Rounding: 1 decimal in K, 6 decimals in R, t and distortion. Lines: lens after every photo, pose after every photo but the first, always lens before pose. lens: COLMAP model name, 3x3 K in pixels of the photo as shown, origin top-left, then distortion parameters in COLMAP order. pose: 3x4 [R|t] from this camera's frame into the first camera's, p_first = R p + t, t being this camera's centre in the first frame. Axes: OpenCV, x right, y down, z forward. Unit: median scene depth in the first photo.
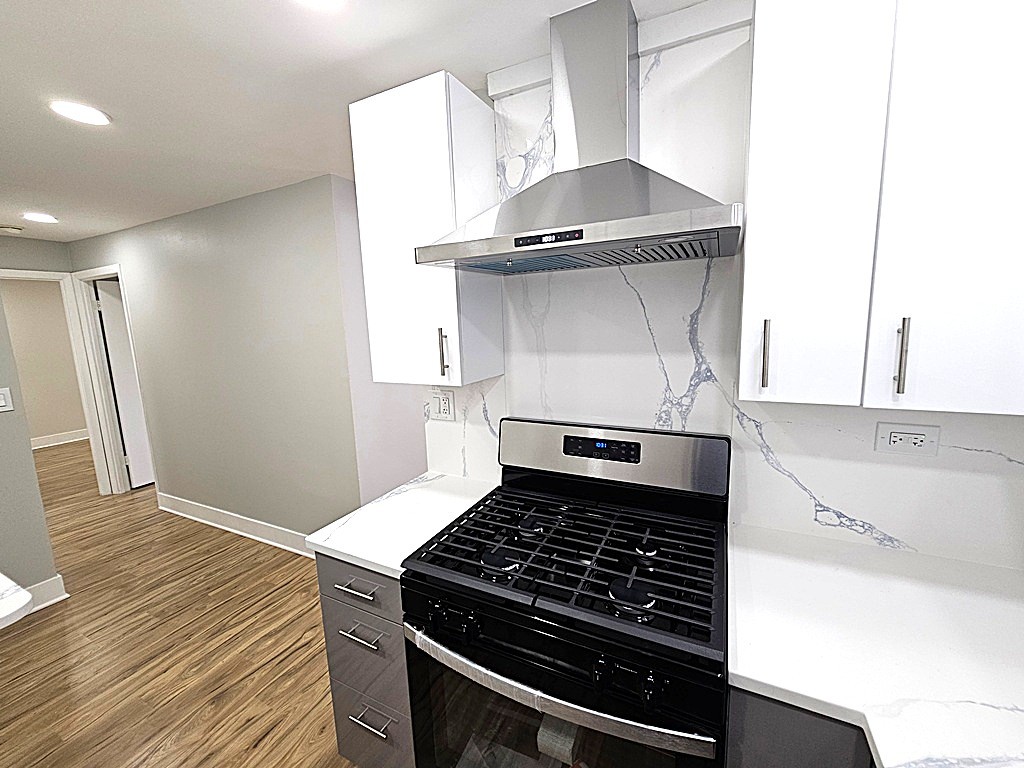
lens RADIAL K [[418.6, 0, 514.9], [0, 418.6, 382.7], [0, 0, 1]] dist [-0.002081, 0.000257]
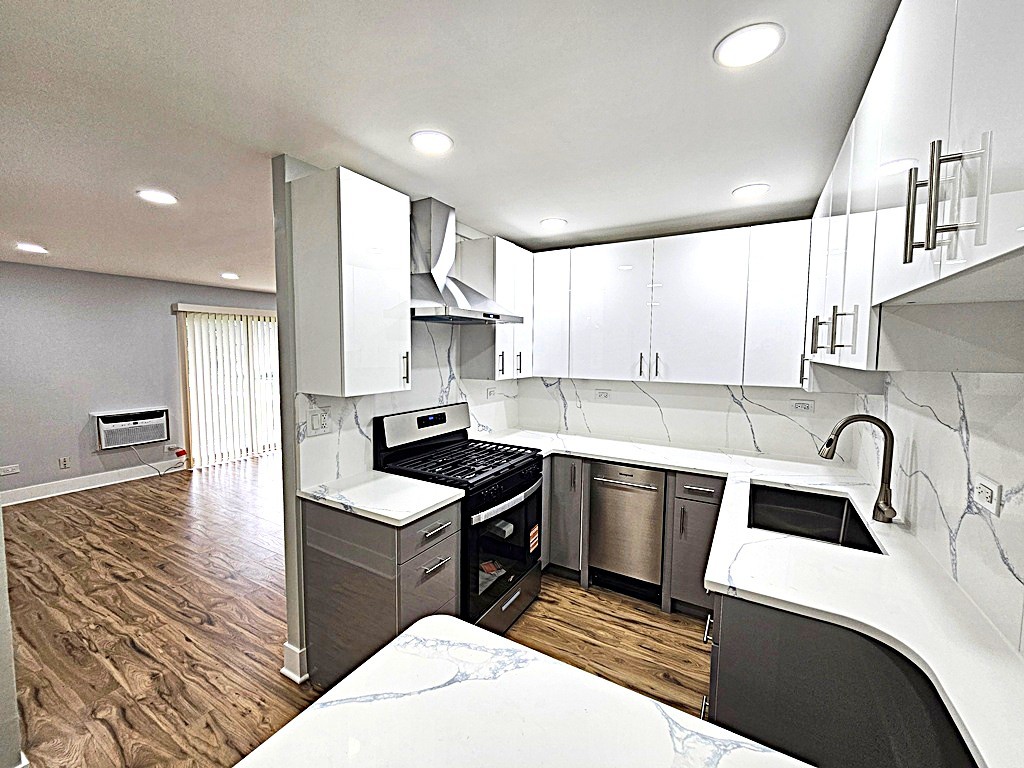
lens RADIAL K [[418.6, 0, 514.9], [0, 418.6, 382.7], [0, 0, 1]] dist [-0.002081, 0.000257]
pose [[0.059179, -0.043416, 0.997303, -1.317973], [0.143235, 0.989085, 0.034559, -0.011814], [-0.987918, 0.140803, 0.064752, 0.419639]]
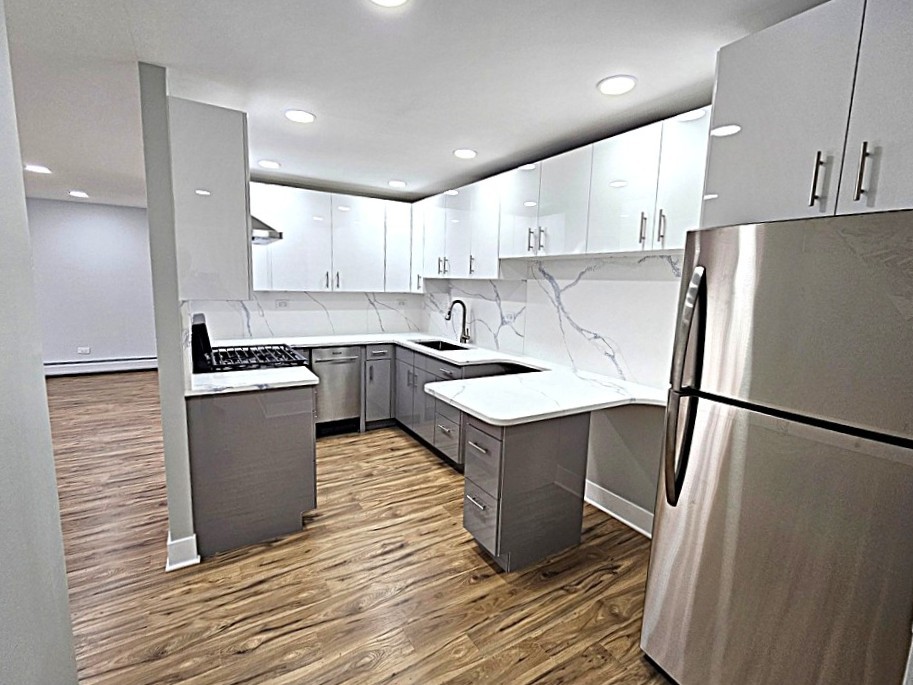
lens RADIAL K [[420.4, 0, 454.9], [0, 420.4, 338.9], [0, 0, 1]] dist [-0.000038, 0.000158]
pose [[-0.845314, -0.063857, 0.530440, -1.557518], [0.081058, 0.966010, 0.245468, -0.160603], [-0.528085, 0.250494, -0.811405, 1.681891]]
